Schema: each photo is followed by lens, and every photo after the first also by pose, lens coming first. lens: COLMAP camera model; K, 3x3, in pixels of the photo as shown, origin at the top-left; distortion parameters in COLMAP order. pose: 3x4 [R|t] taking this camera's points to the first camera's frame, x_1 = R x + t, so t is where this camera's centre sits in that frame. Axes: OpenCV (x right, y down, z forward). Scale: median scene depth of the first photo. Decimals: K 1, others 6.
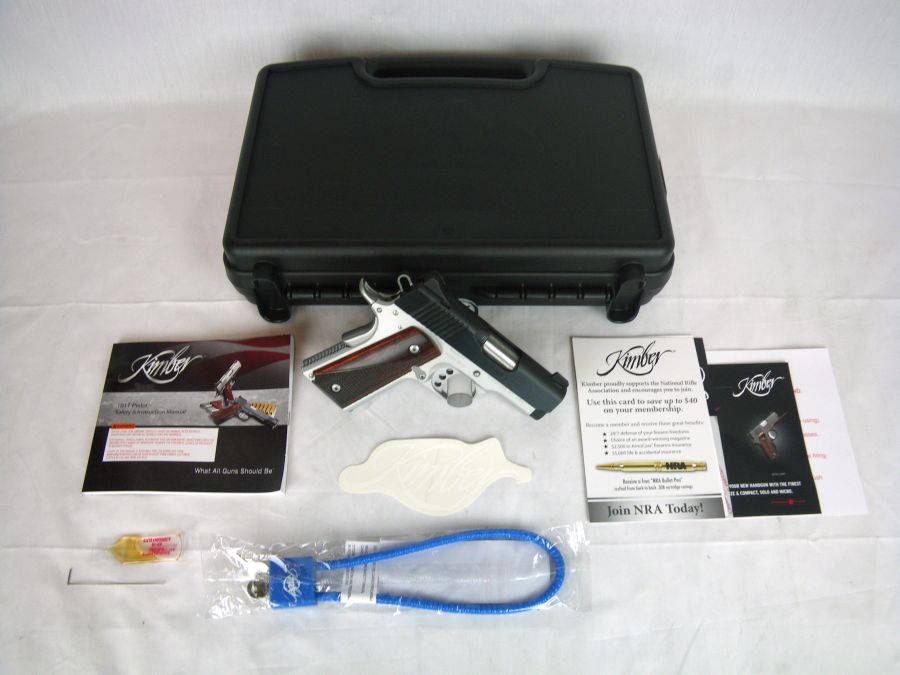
lens RADIAL K [[746.2, 0, 450.0], [0, 746.2, 337.5], [0, 0, 1]] dist [-0.106779, 0.007193]
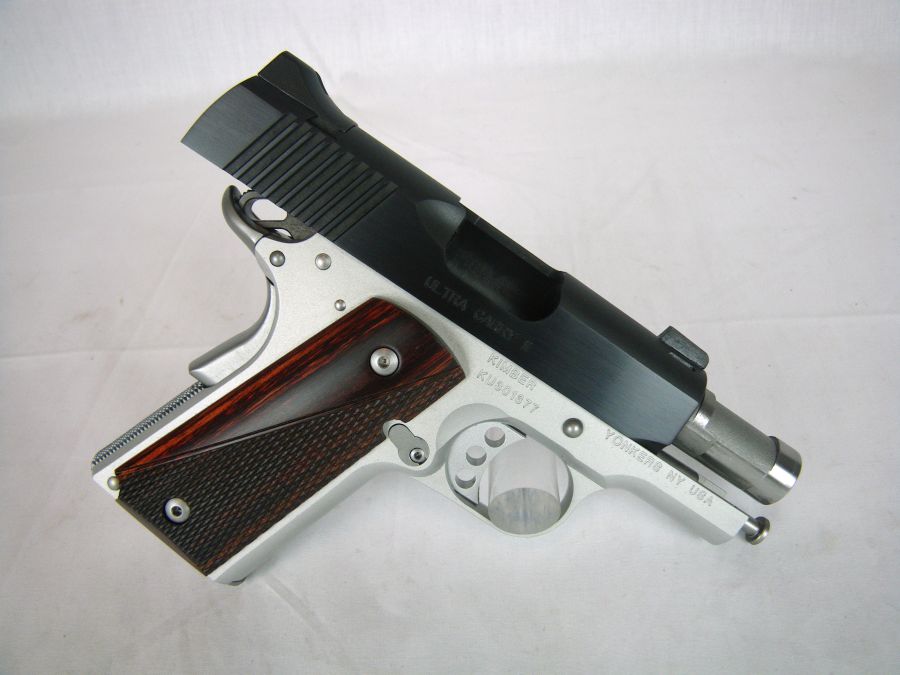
lens RADIAL K [[746.2, 0, 450.0], [0, 746.2, 337.5], [0, 0, 1]] dist [-0.106779, 0.007193]
pose [[0.994561, -0.103568, -0.011081, -0.012783], [0.095057, 0.945989, -0.309949, 0.110683], [0.042583, 0.307210, 0.950689, 0.656466]]
